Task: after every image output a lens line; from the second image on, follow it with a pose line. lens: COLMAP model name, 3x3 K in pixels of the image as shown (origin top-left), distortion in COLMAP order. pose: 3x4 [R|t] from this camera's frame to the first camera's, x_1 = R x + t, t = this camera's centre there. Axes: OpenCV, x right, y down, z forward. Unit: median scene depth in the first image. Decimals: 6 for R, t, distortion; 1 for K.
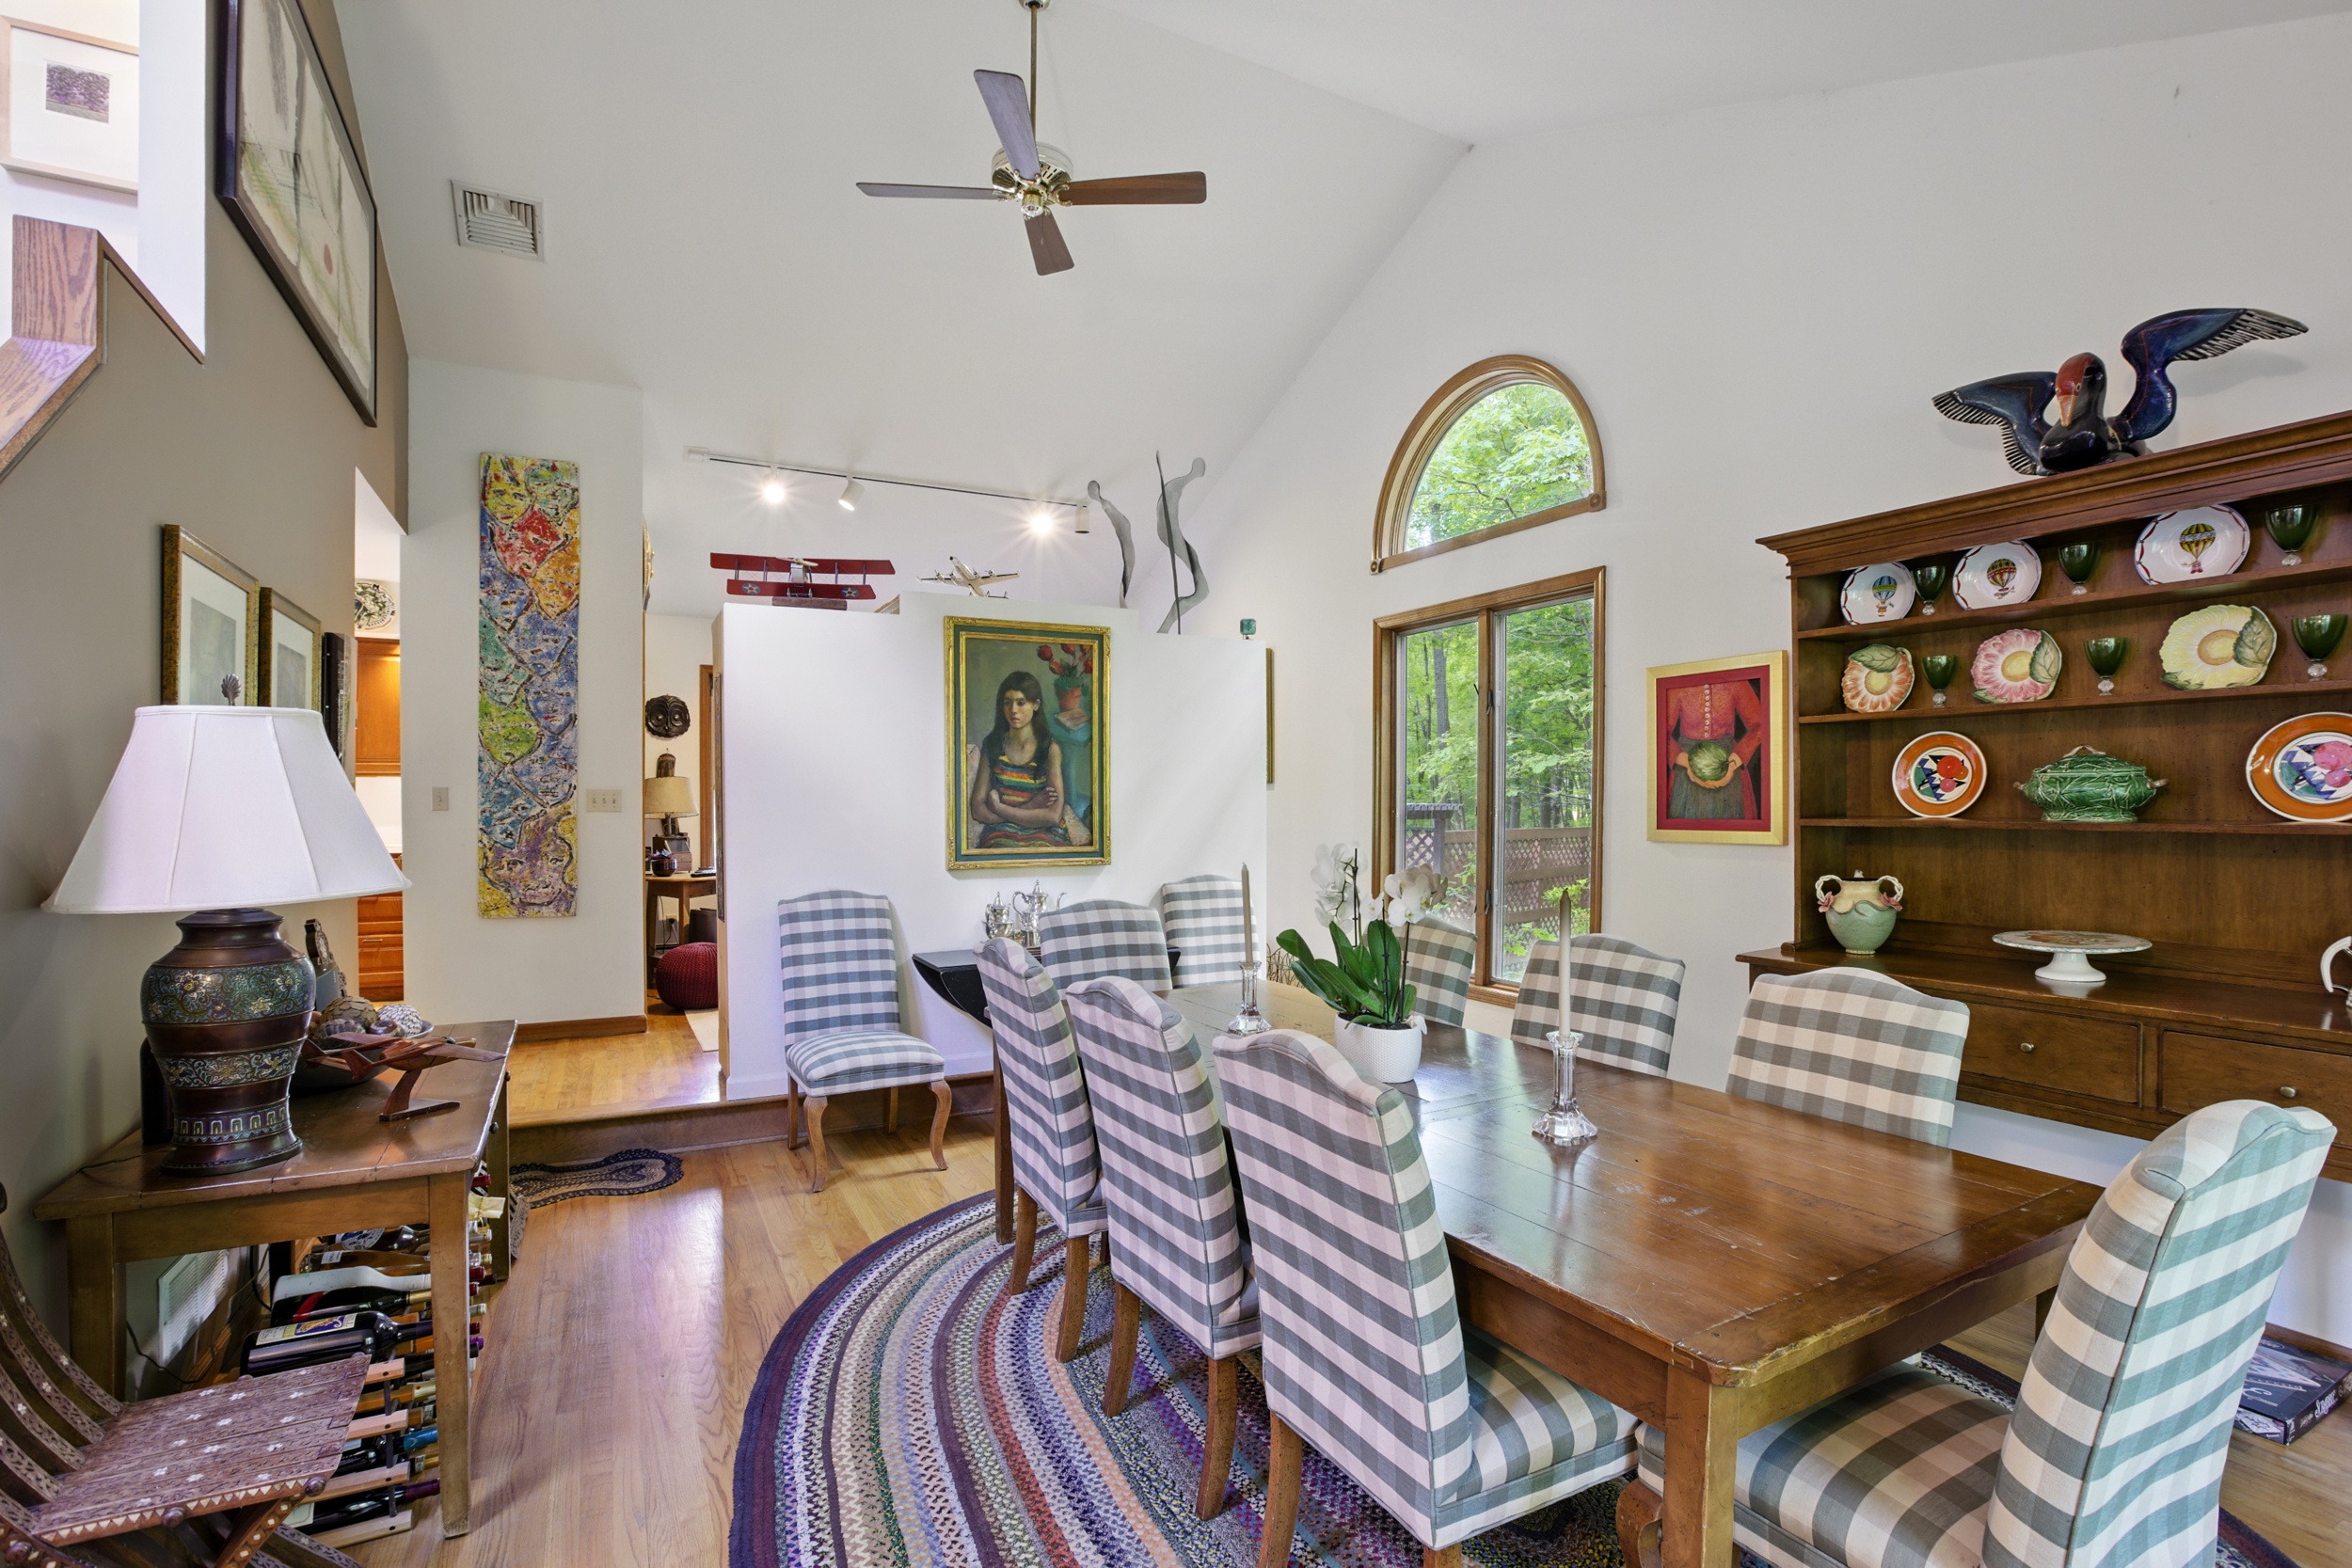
lens RADIAL K [[1062.9, 0, 1166.4], [0, 1062.9, 788.4], [0, 0, 1]] dist [-0.042785, 0.018031]
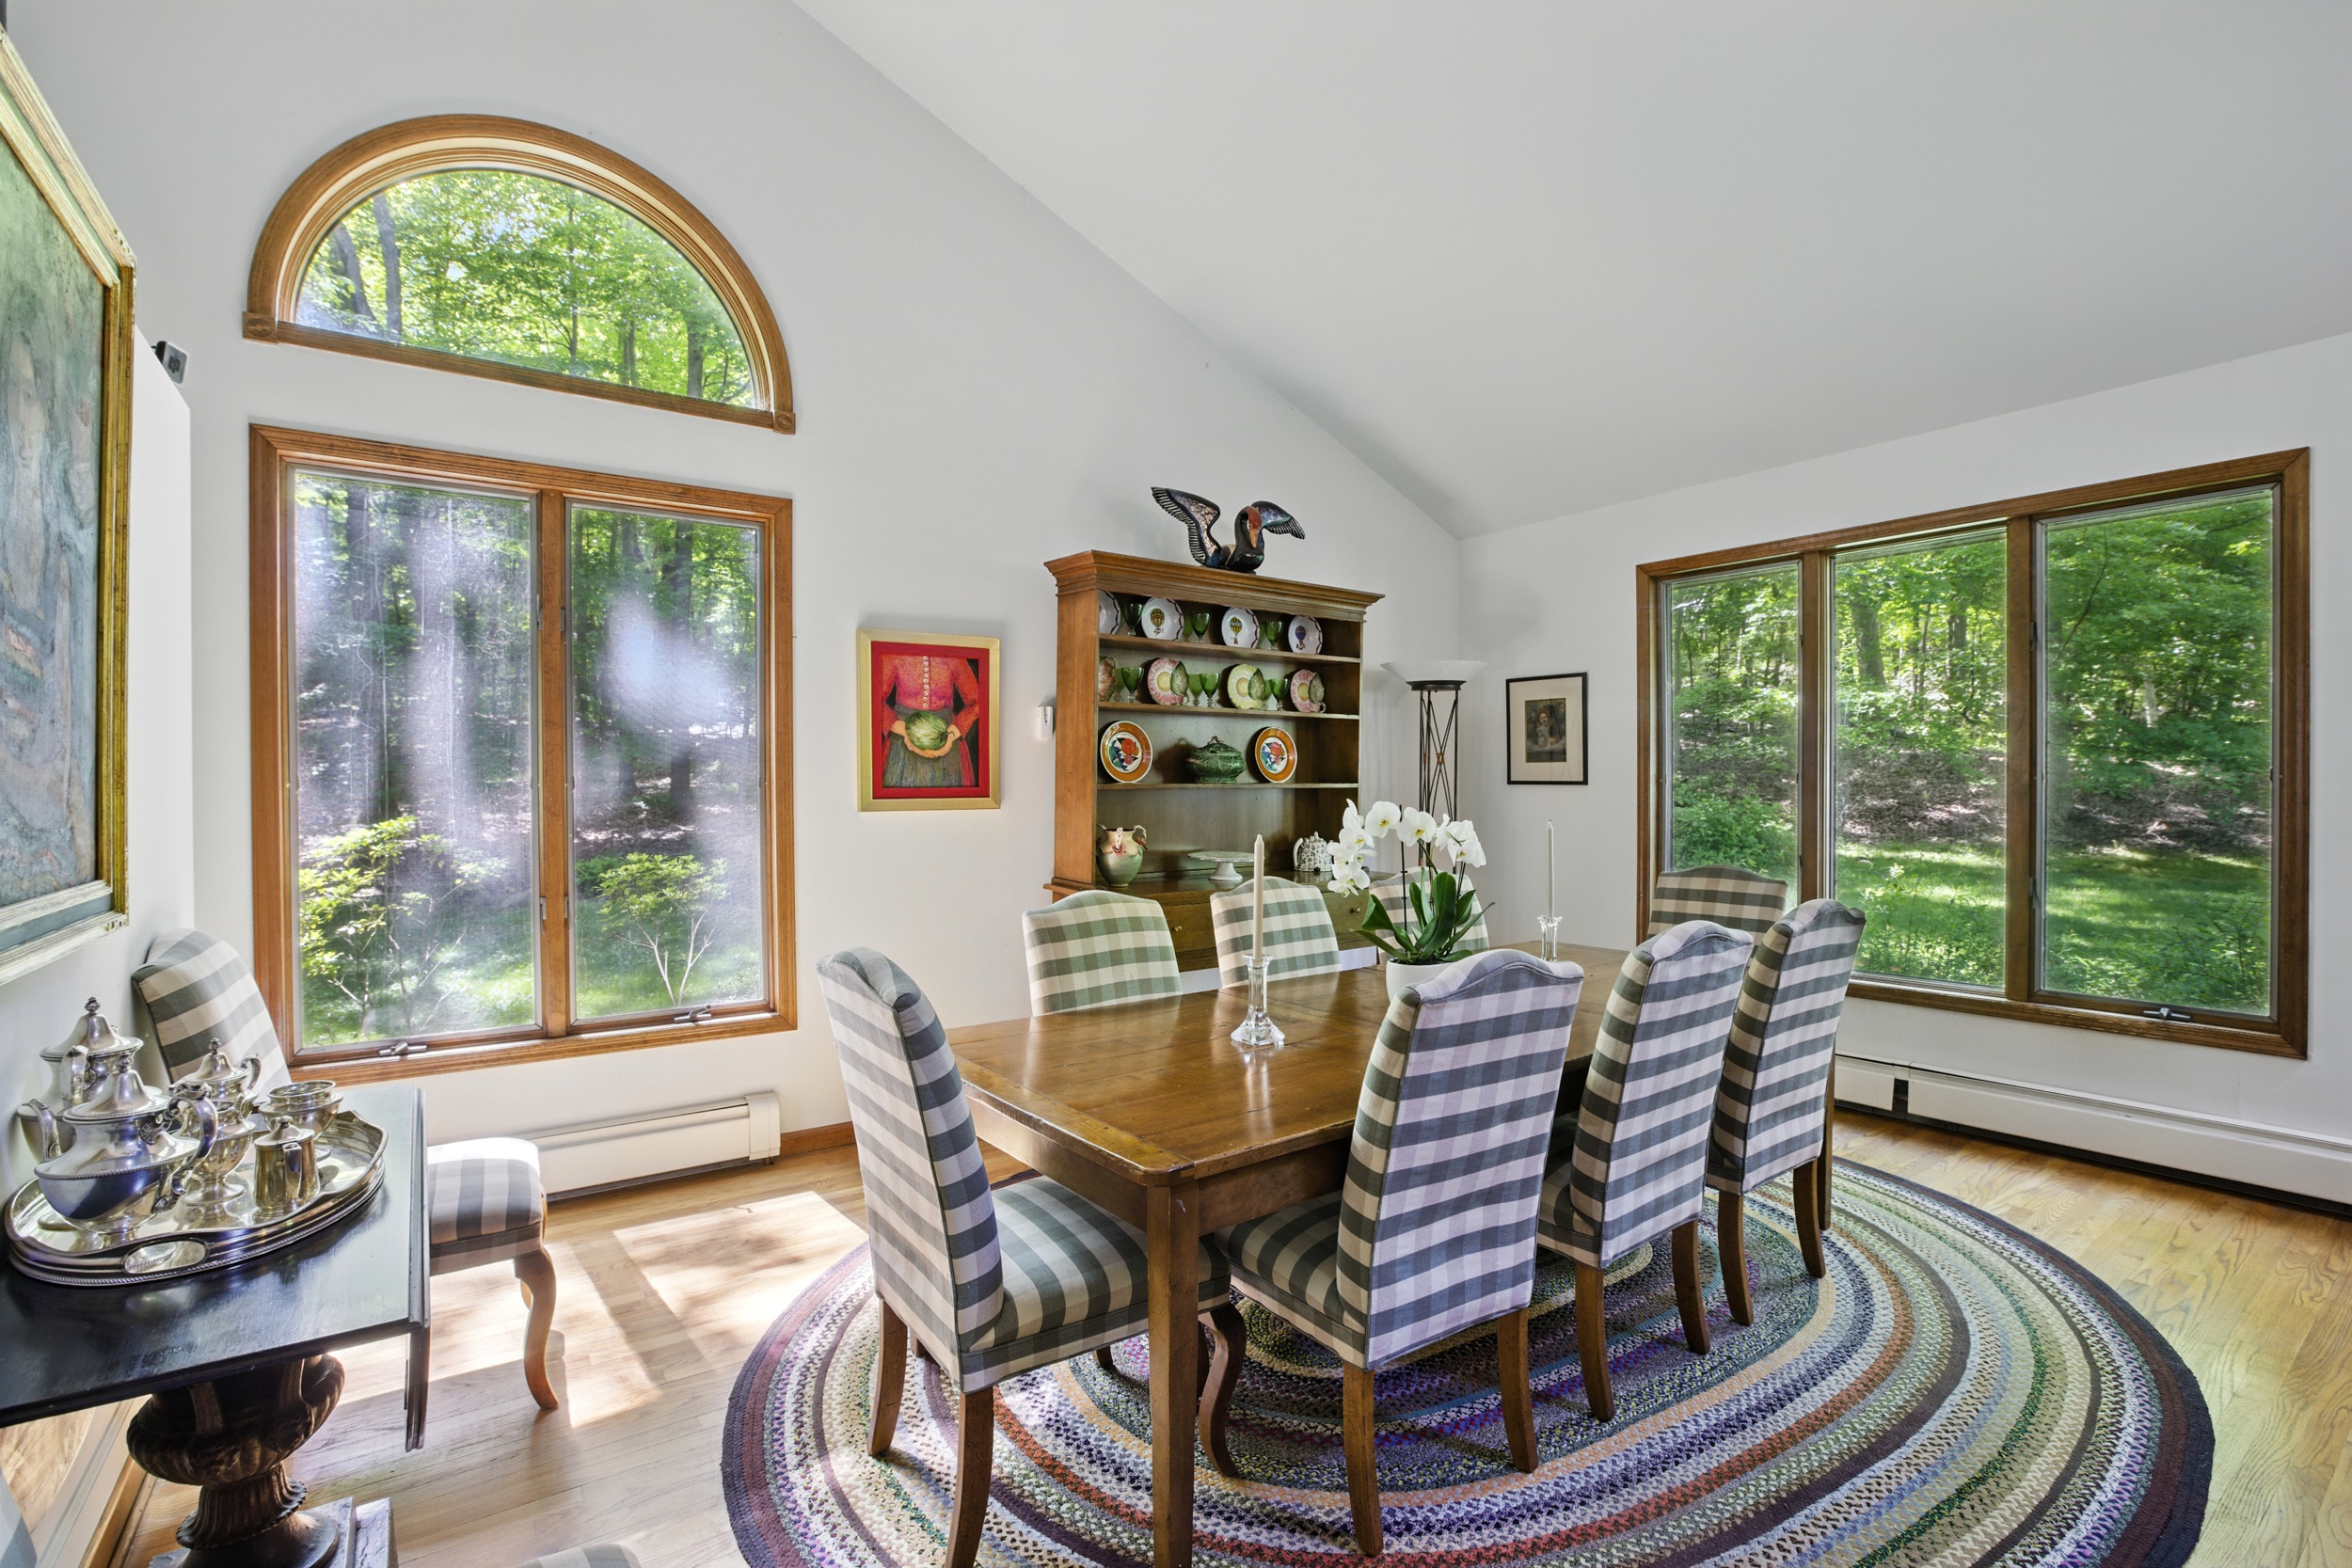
lens RADIAL K [[1062.9, 0, 1166.4], [0, 1062.9, 788.4], [0, 0, 1]] dist [-0.042785, 0.018031]
pose [[-0.124193, -0.007320, 0.992231, -0.681685], [-0.012043, 0.999910, 0.005869, 0.026723], [-0.992185, -0.011221, -0.124270, 1.115977]]
